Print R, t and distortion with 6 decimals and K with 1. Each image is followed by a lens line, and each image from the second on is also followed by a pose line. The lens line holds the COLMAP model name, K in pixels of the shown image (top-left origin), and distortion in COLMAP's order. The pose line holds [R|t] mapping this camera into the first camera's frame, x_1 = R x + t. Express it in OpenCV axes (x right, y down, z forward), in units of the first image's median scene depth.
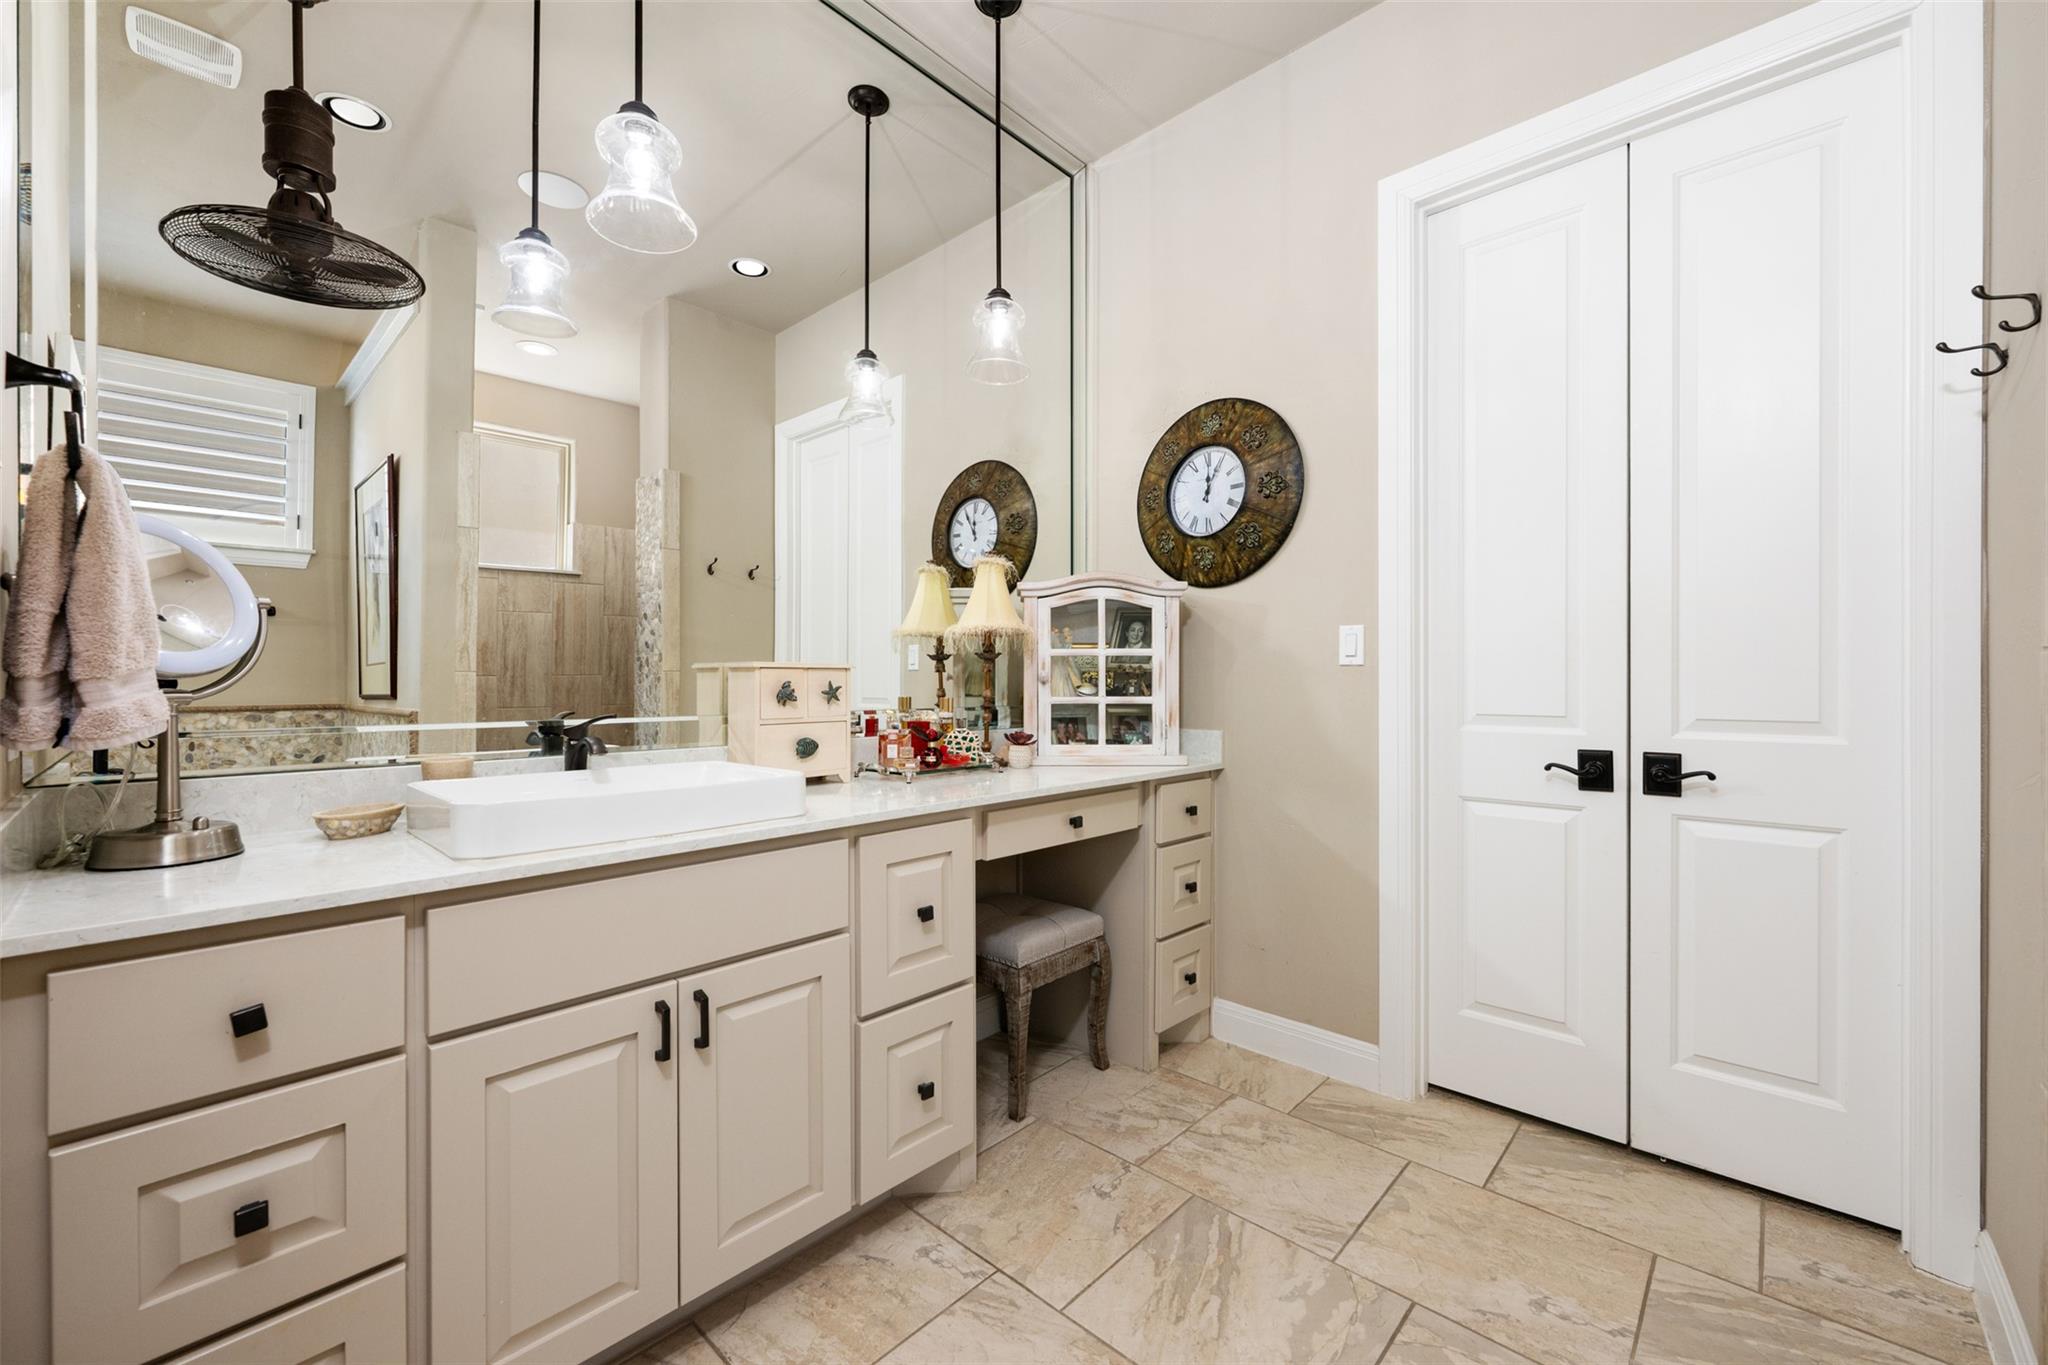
lens RADIAL K [[820.3, 0, 1024.7], [0, 820.3, 688.2], [0, 0, 1]] dist [0.006471, -0.000144]
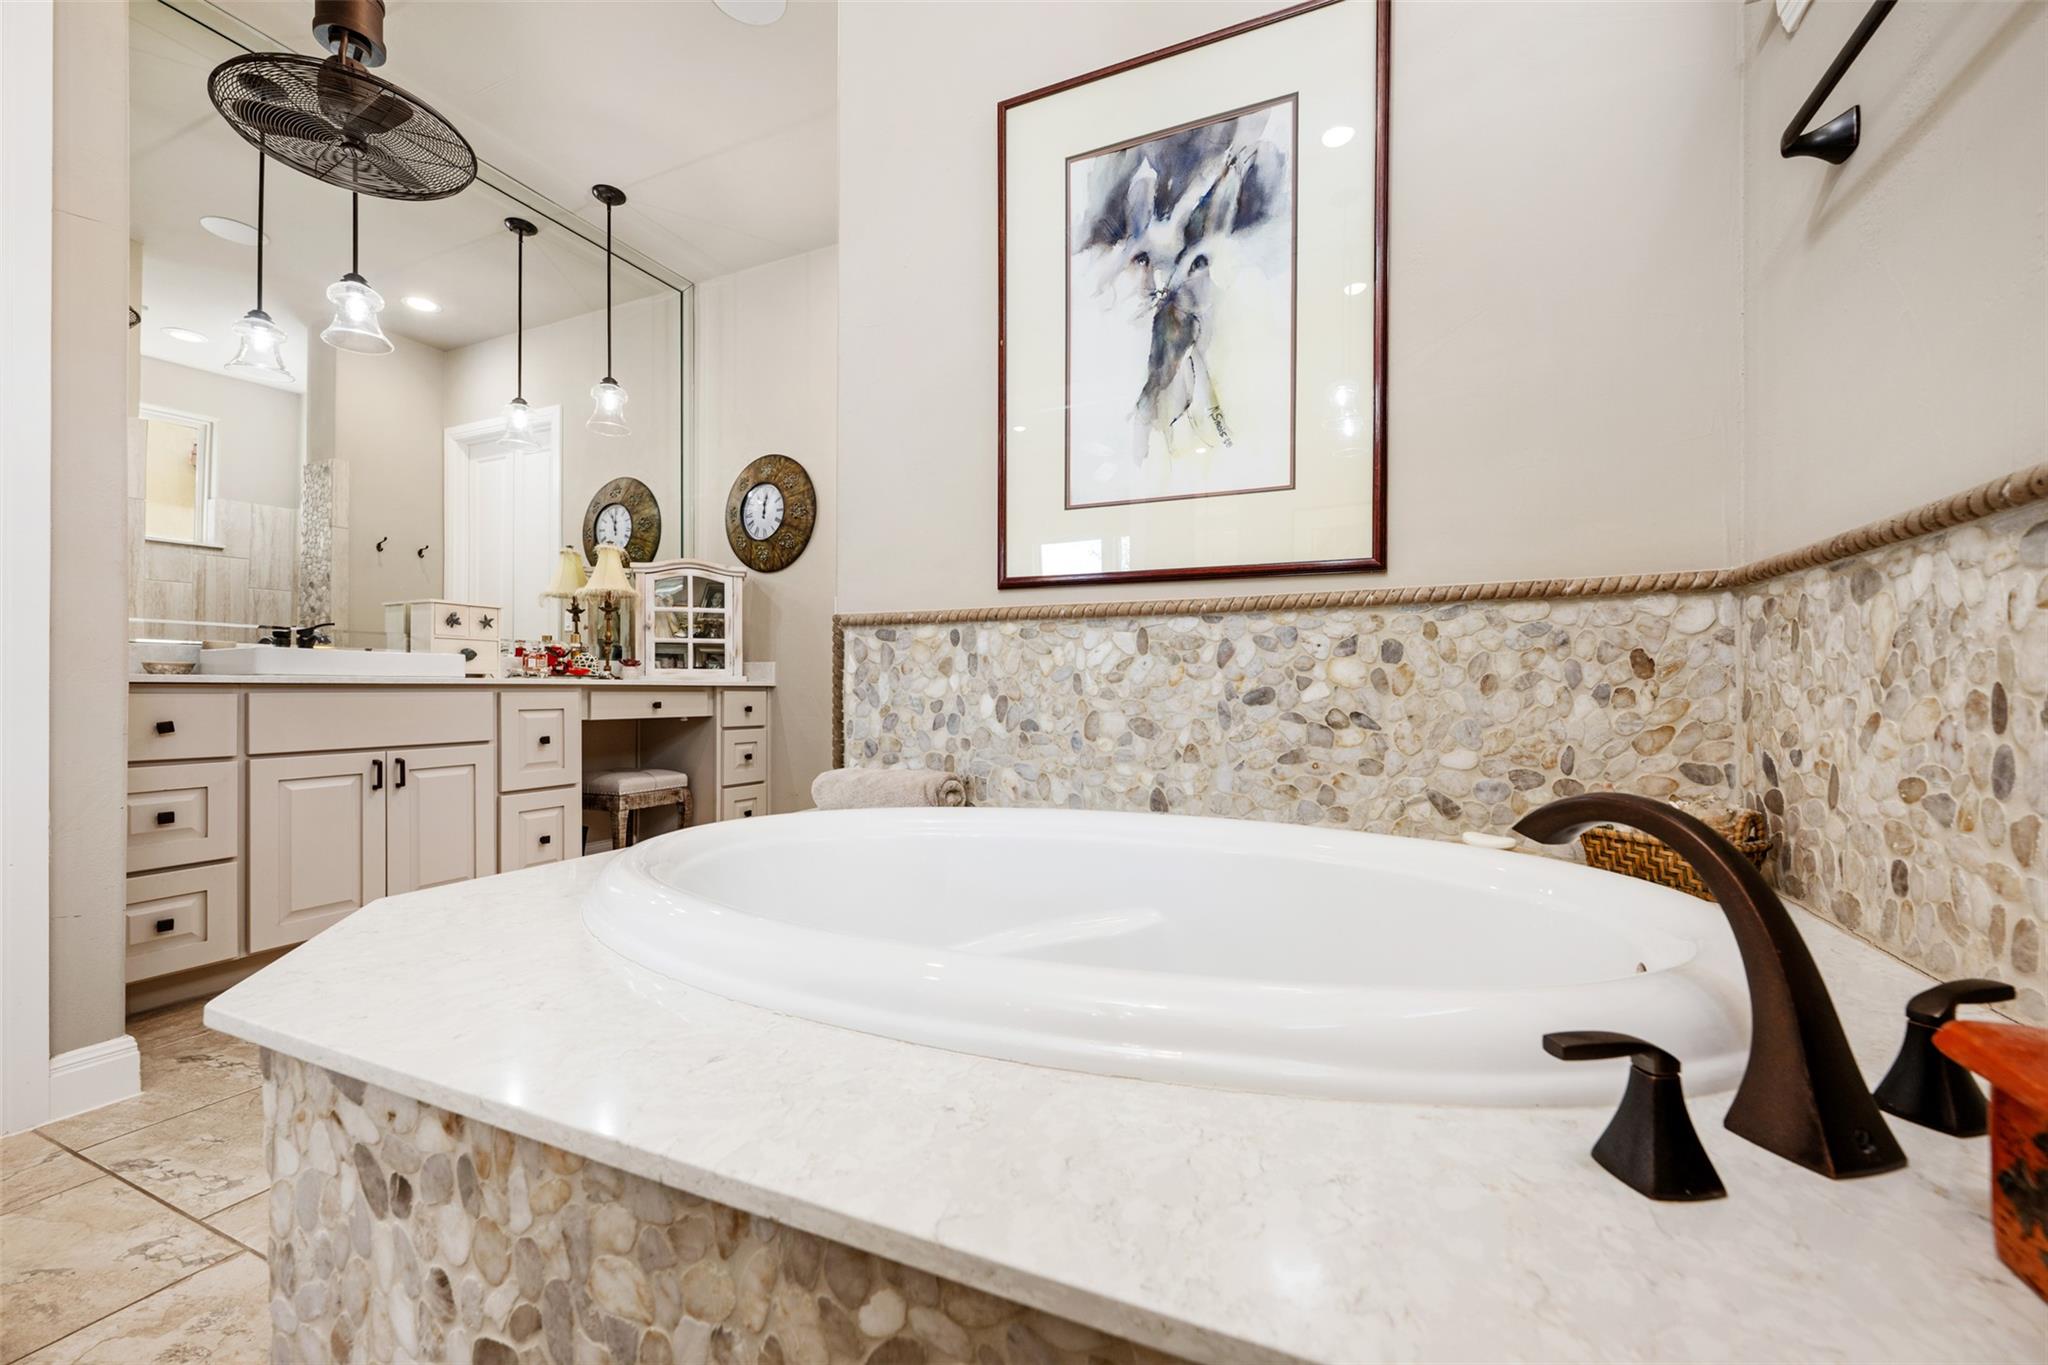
lens RADIAL K [[820.3, 0, 1024.7], [0, 820.3, 688.2], [0, 0, 1]] dist [0.006471, -0.000144]
pose [[0.948868, -0.002163, 0.315665, 0.204146], [0.005852, 0.999925, -0.010738, 0.126060], [-0.315618, 0.012036, 0.948810, -0.685456]]
